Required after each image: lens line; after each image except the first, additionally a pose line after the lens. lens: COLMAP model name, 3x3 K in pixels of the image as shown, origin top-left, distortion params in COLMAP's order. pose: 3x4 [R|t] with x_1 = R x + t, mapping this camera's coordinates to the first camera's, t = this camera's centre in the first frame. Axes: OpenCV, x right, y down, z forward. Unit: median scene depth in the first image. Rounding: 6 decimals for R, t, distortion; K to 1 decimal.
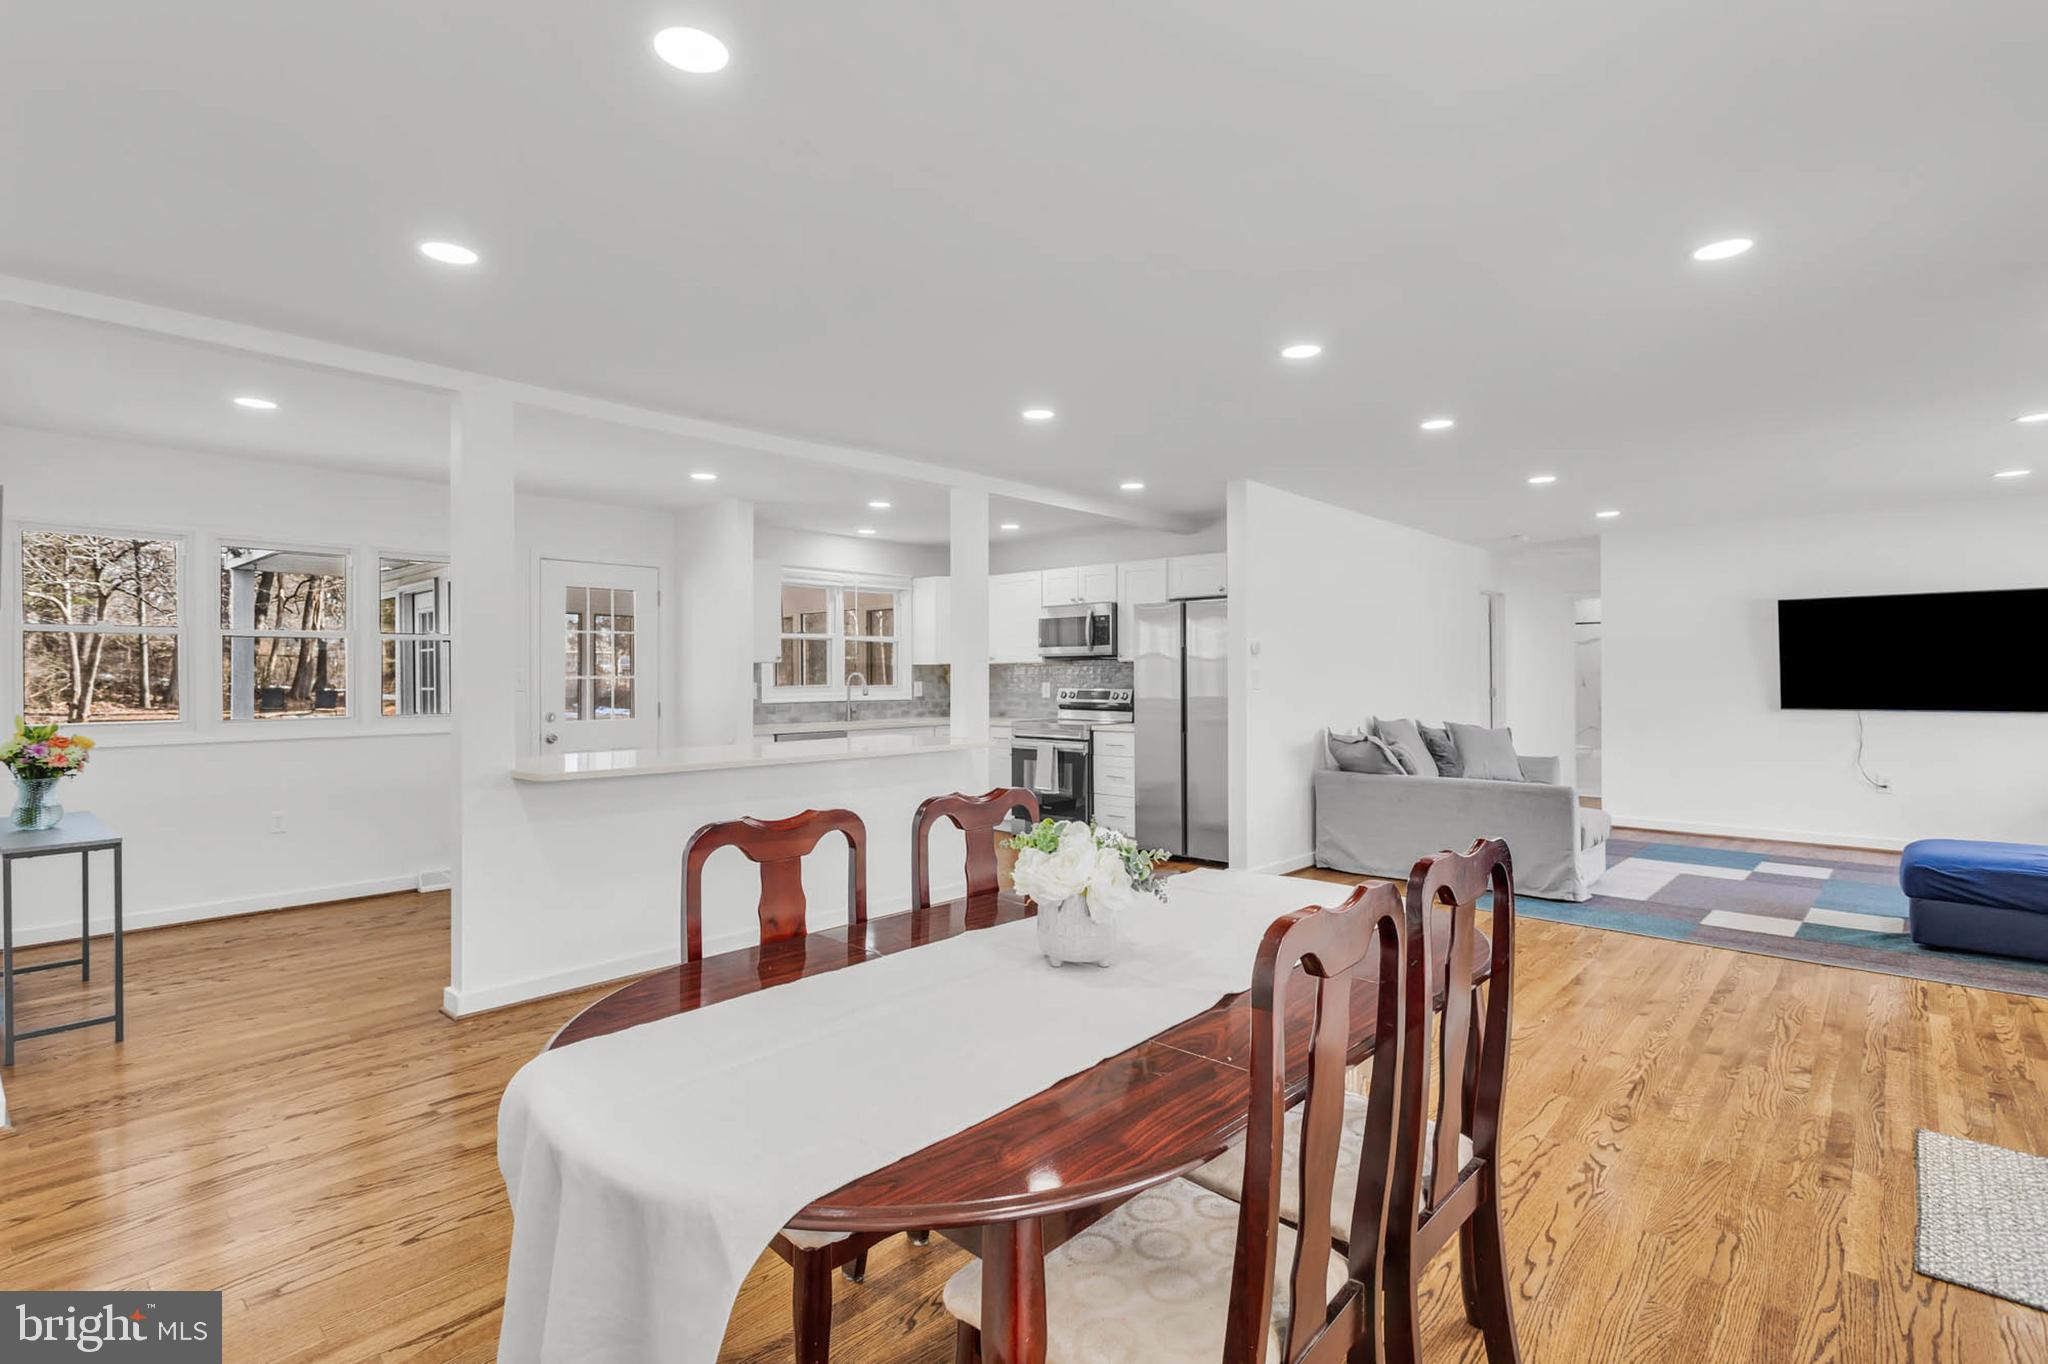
lens RADIAL K [[949.5, 0, 1024.0], [0, 949.5, 682.0], [0, 0, 1]] dist [0.002219, 0.000531]
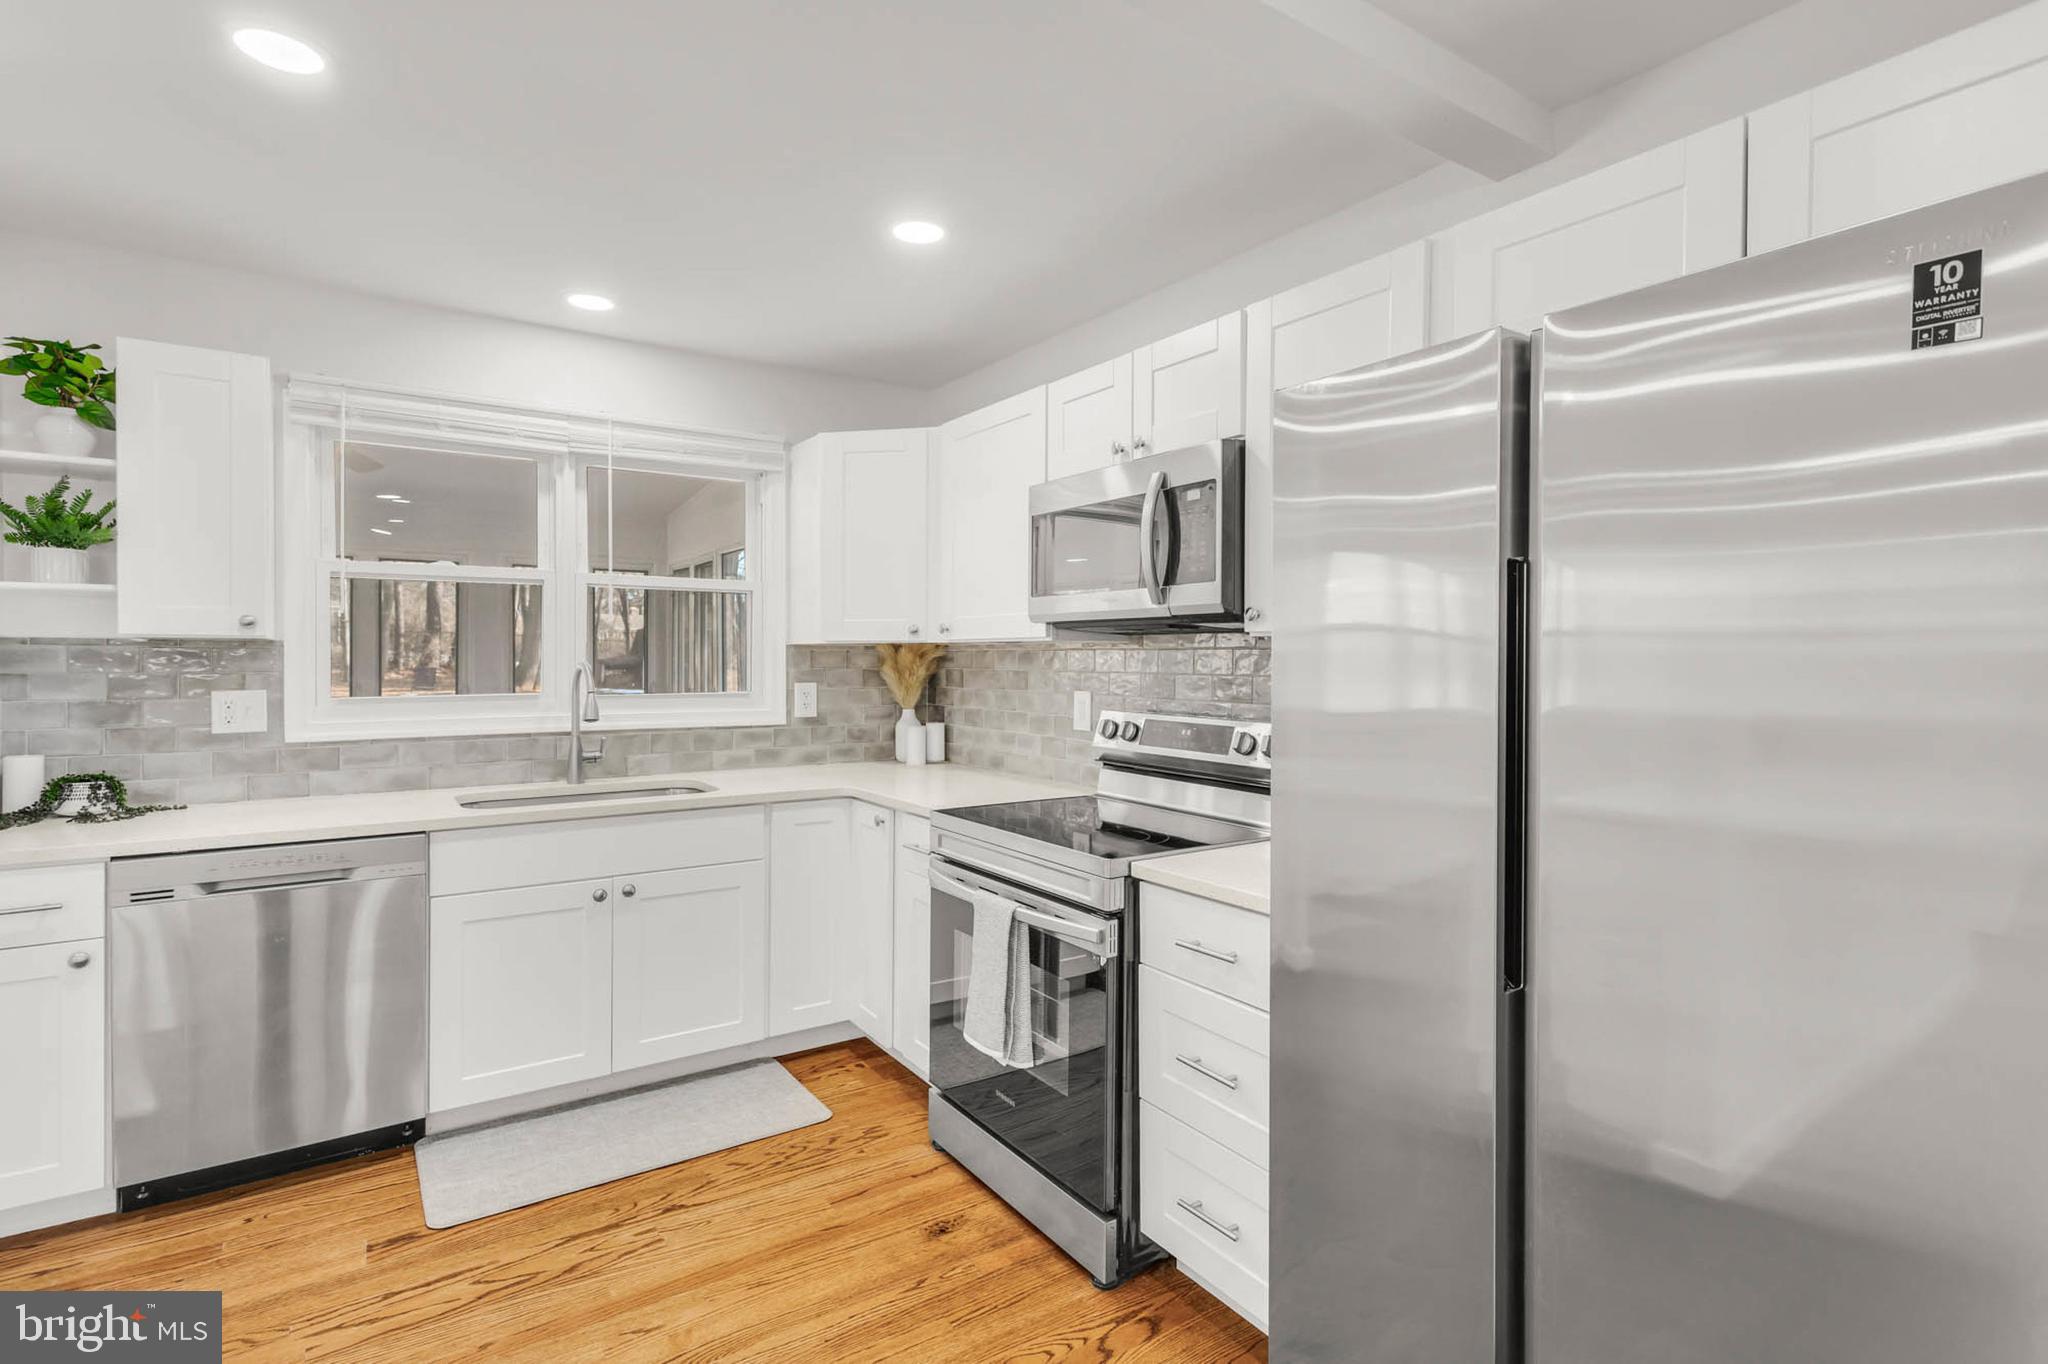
lens RADIAL K [[971.4, 0, 998.3], [0, 971.4, 664.7], [0, 0, 1]] dist [0.001811, 0.000235]
pose [[0.966968, 0.009113, -0.254735, 0.094918], [-0.008766, 0.999958, 0.002498, -0.011546], [0.254747, -0.000182, 0.967008, 0.637680]]
